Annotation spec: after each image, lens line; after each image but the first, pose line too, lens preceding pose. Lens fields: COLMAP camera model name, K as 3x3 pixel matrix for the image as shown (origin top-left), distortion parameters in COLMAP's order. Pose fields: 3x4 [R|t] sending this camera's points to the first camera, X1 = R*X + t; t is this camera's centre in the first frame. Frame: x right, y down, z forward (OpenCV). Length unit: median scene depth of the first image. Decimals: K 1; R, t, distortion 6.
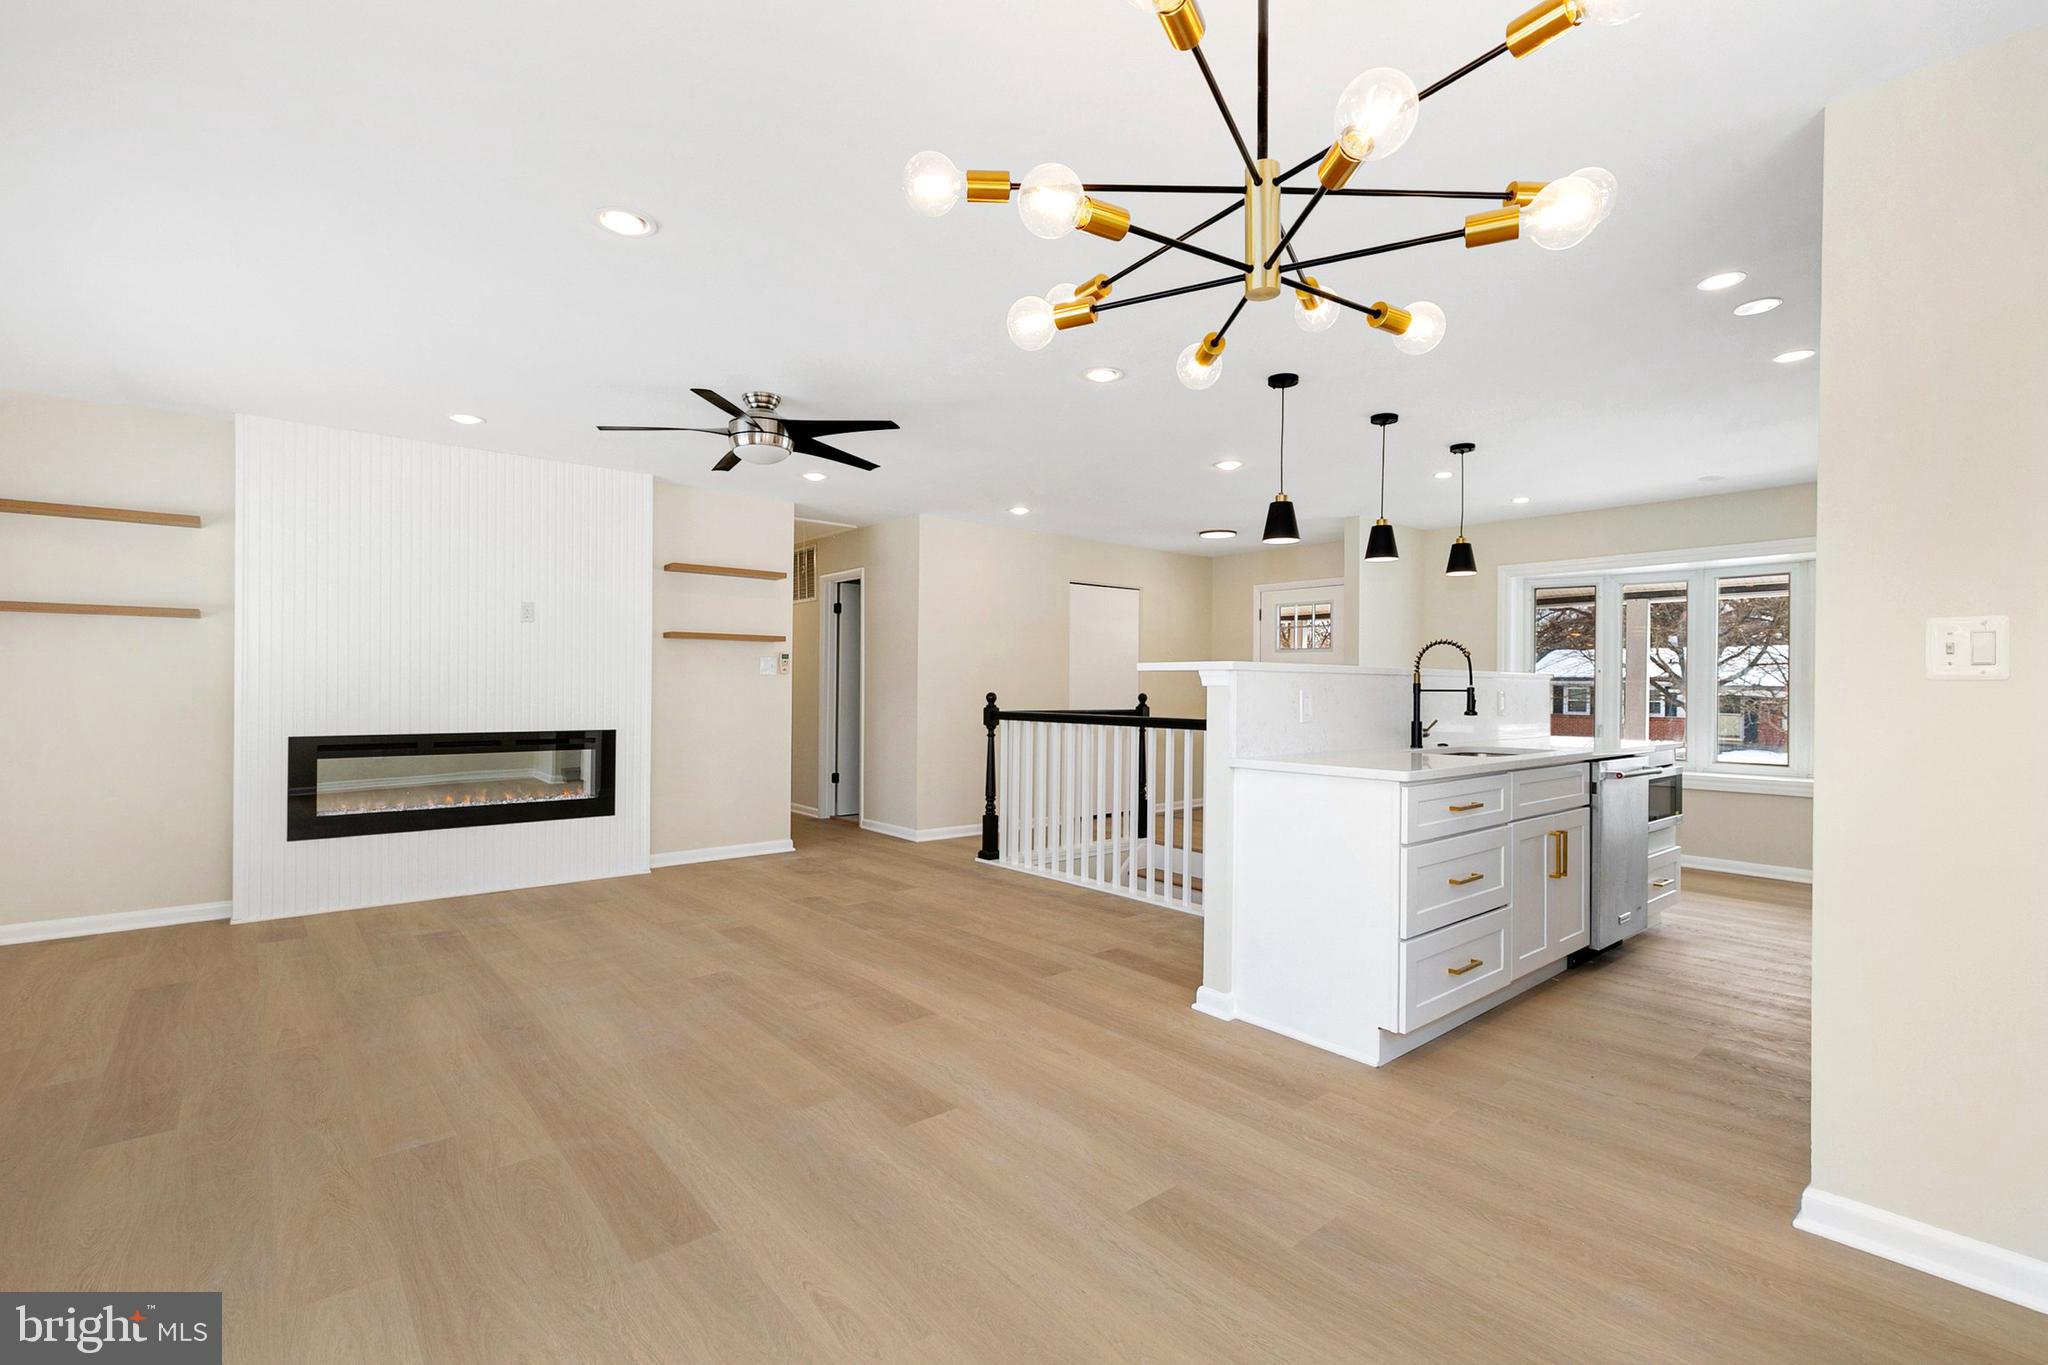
lens RADIAL K [[920.3, 0, 1018.2], [0, 920.3, 686.5], [0, 0, 1]] dist [0.008598, -0.000285]
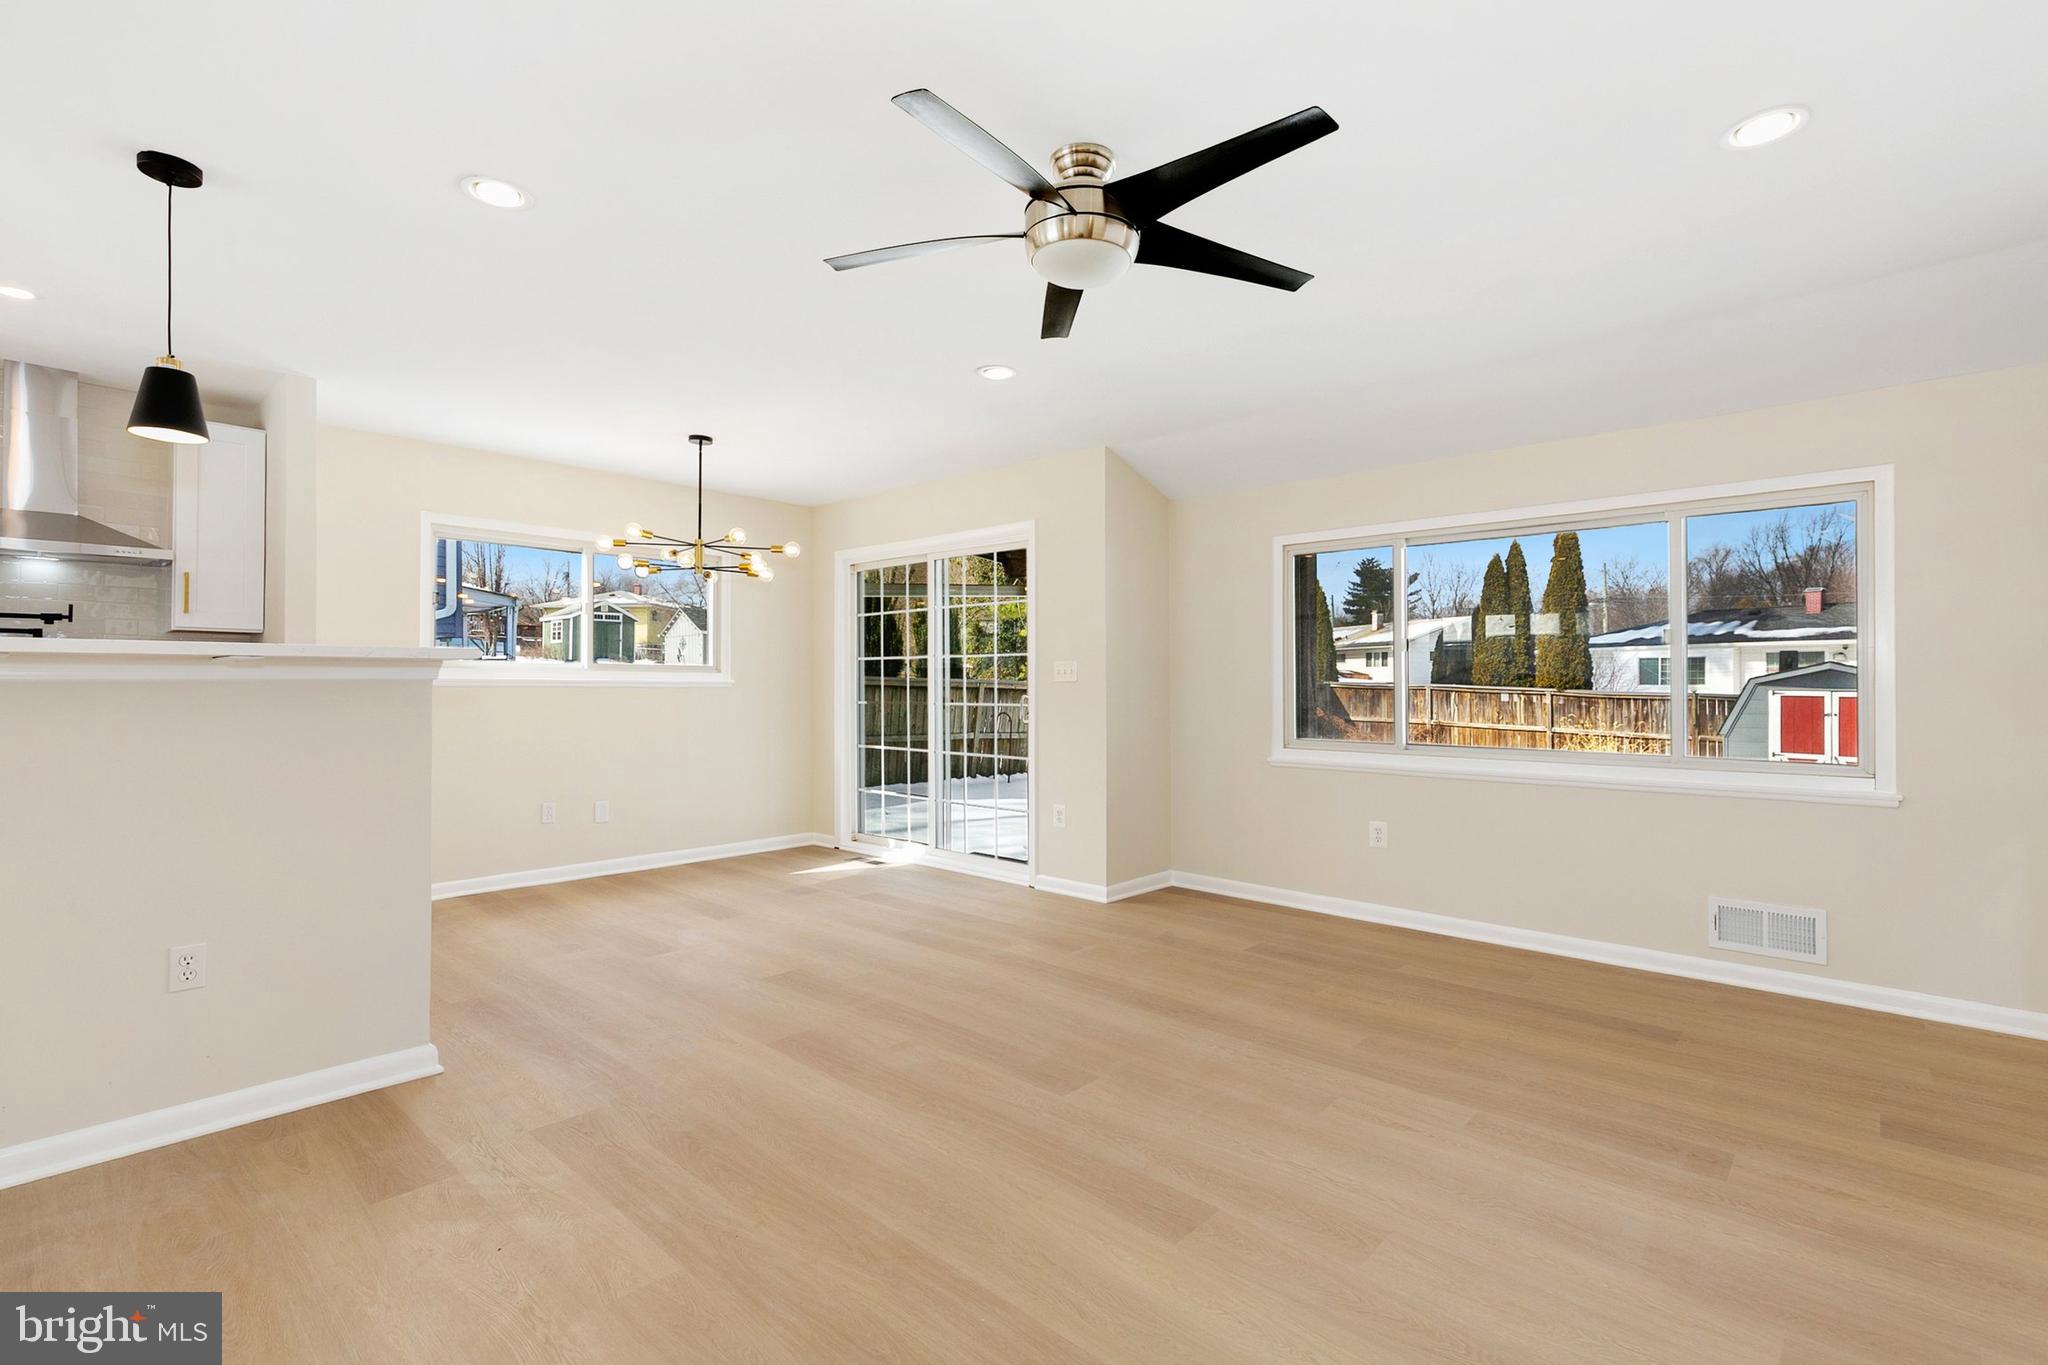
lens RADIAL K [[927.3, 0, 1019.9], [0, 927.3, 680.4], [0, 0, 1]] dist [0.007726, -0.000897]
pose [[-0.992040, -0.009839, -0.125535, -0.149263], [-0.009943, 0.999951, 0.000199, -0.003386], [0.125527, 0.001445, -0.992089, 1.326003]]
